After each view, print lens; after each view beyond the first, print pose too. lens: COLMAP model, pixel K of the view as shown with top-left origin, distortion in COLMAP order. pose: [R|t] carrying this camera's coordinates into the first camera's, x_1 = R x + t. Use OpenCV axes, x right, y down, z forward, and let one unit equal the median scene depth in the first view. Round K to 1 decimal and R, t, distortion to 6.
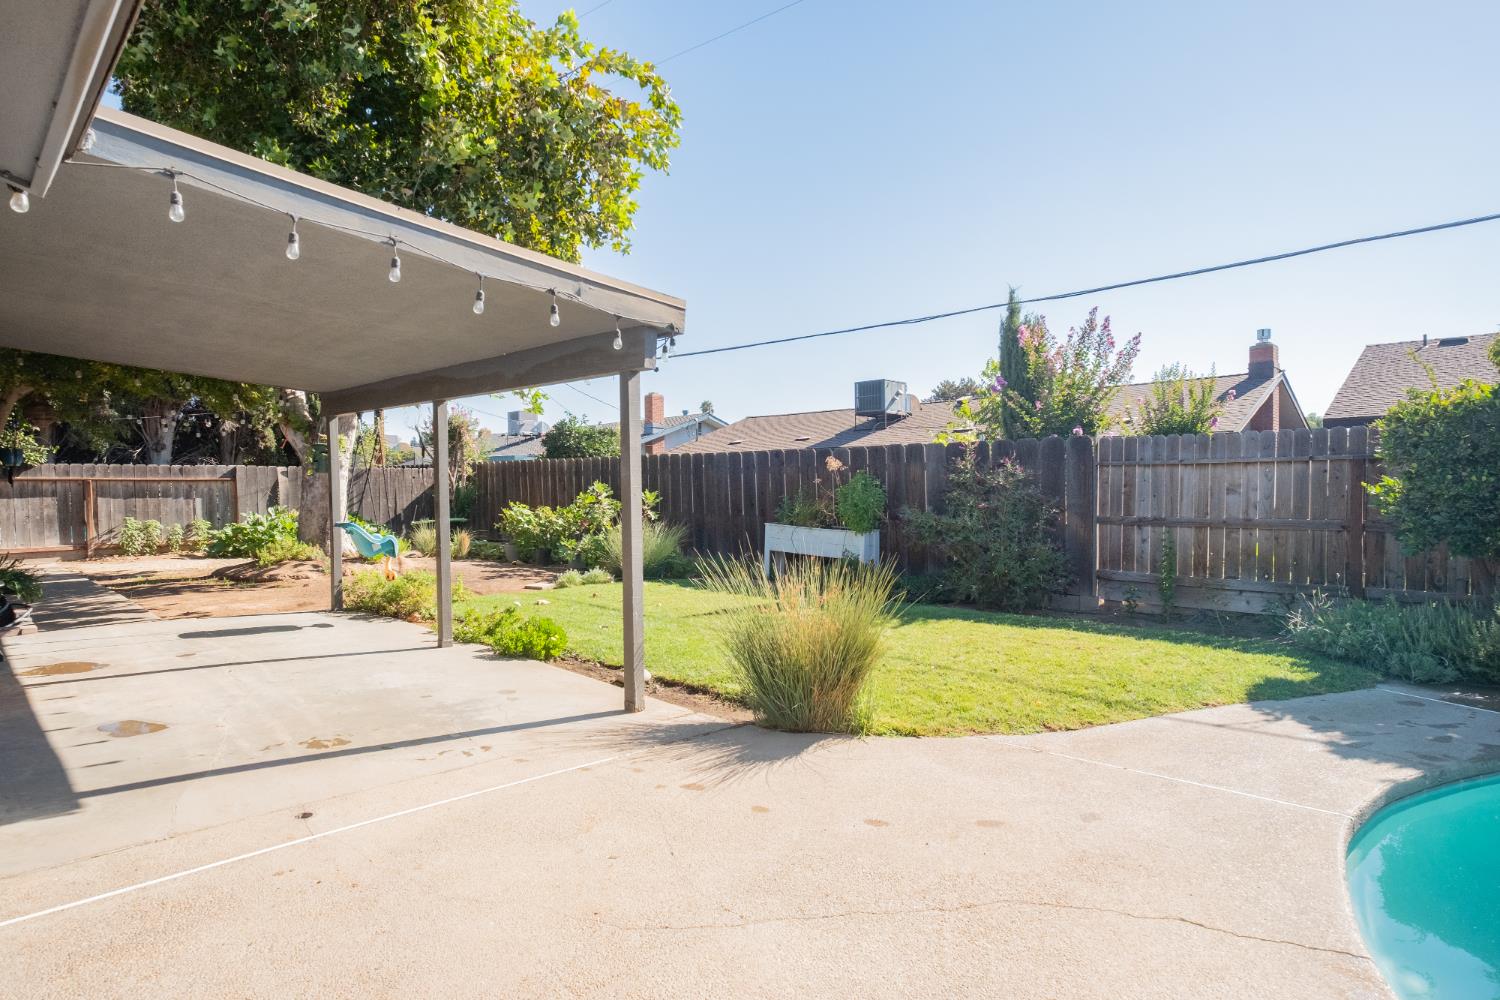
lens RADIAL K [[787.4, 0, 743.2], [0, 787.4, 501.0], [0, 0, 1]] dist [0.006703, -0.001024]
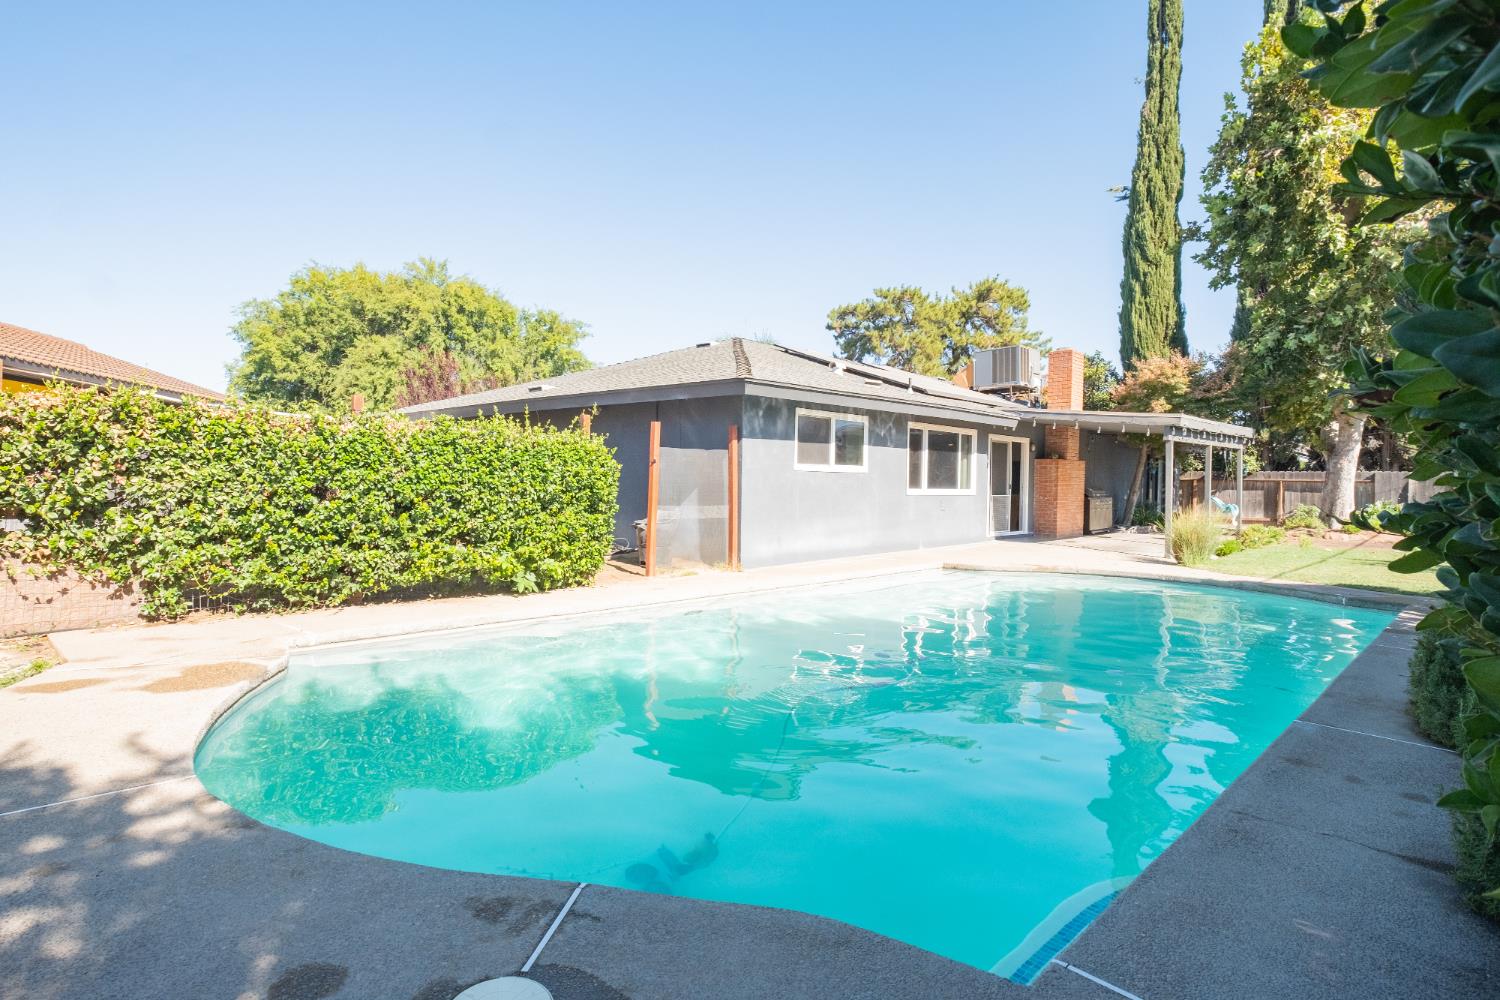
lens RADIAL K [[787.4, 0, 748.3], [0, 787.4, 498.5], [0, 0, 1]] dist [0.006703, -0.001024]
pose [[0.010239, 0.029268, -0.999519, 2.010382], [-0.037402, 0.998883, 0.028867, 0.012519], [0.999248, 0.037089, 0.011323, -0.397058]]
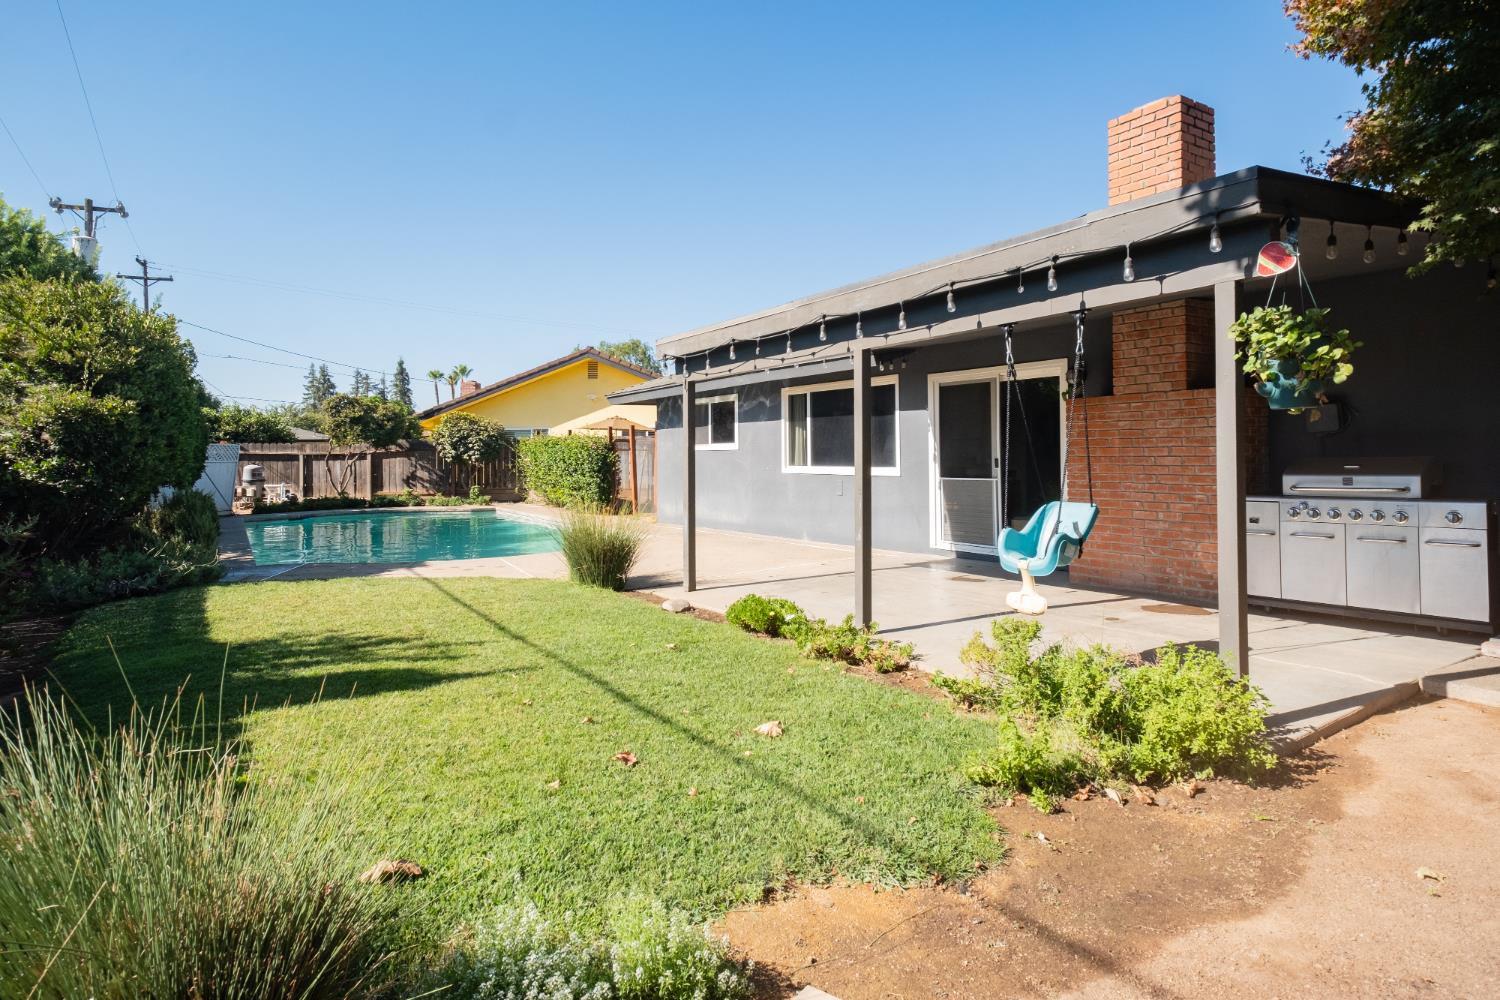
lens RADIAL K [[787.4, 0, 745.1], [0, 787.4, 448.3], [0, 0, 1]] dist [0.006703, -0.001024]
pose [[-0.977959, 0.012980, 0.208394, -0.431332], [0.015150, 0.999846, 0.008824, -0.027698], [-0.208247, 0.011786, -0.978005, 1.904310]]
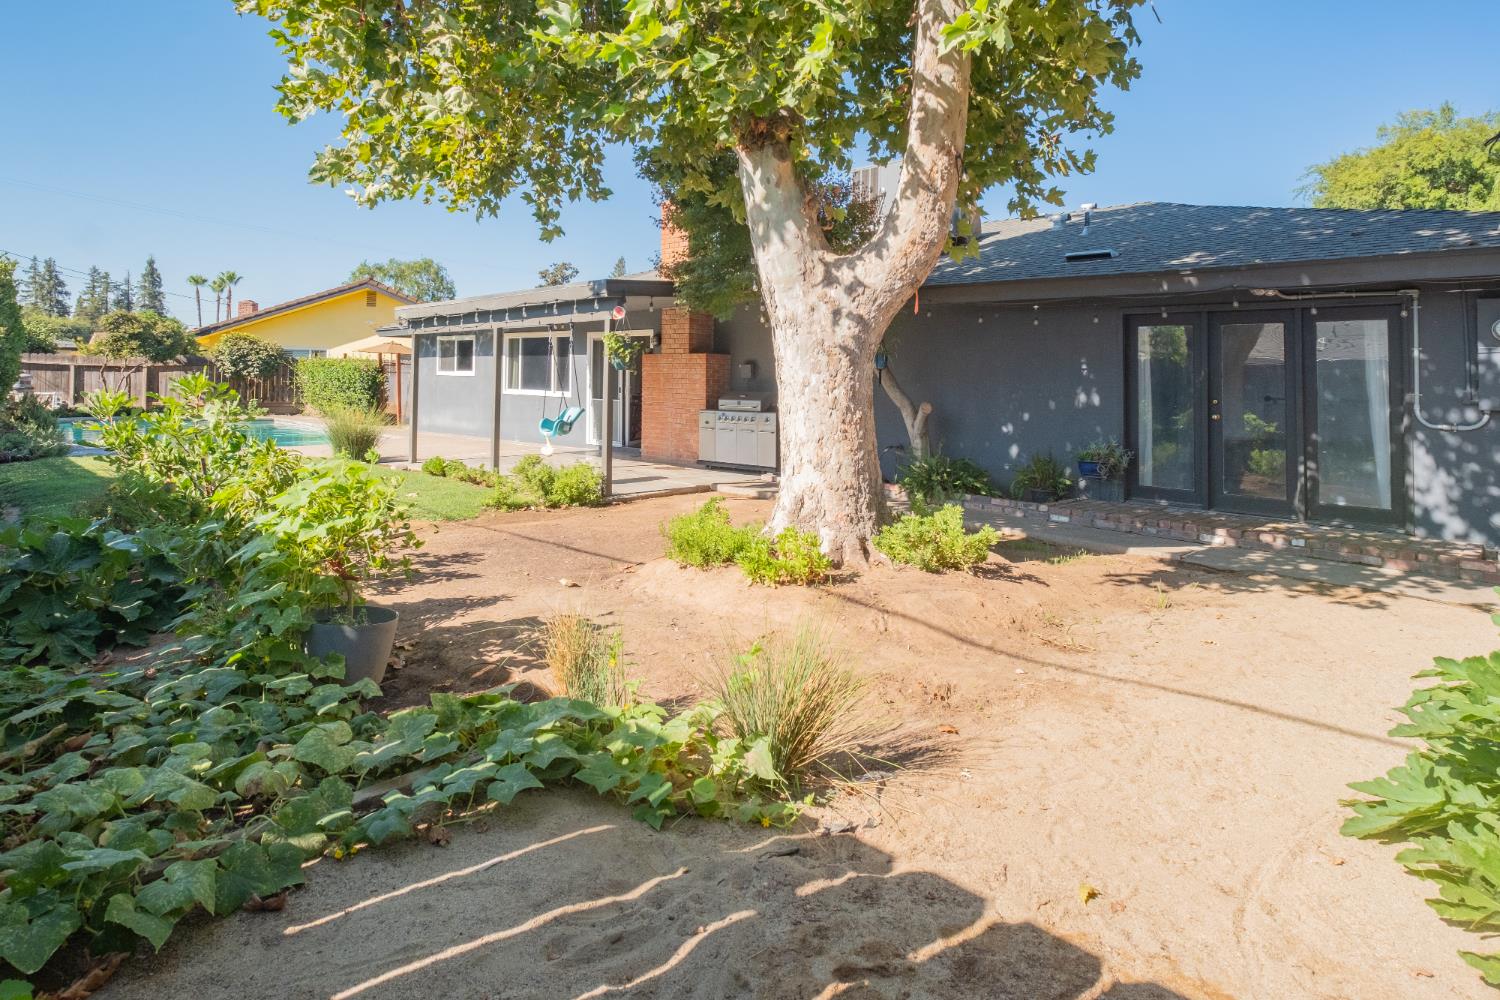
lens RADIAL K [[787.4, 0, 735.9], [0, 787.4, 396.8], [0, 0, 1]] dist [0.006703, -0.001024]
pose [[-0.999589, -0.020542, -0.019993, -0.856212], [-0.021253, 0.999125, 0.036033, -0.051980], [0.019236, 0.036443, -0.999151, 2.715899]]
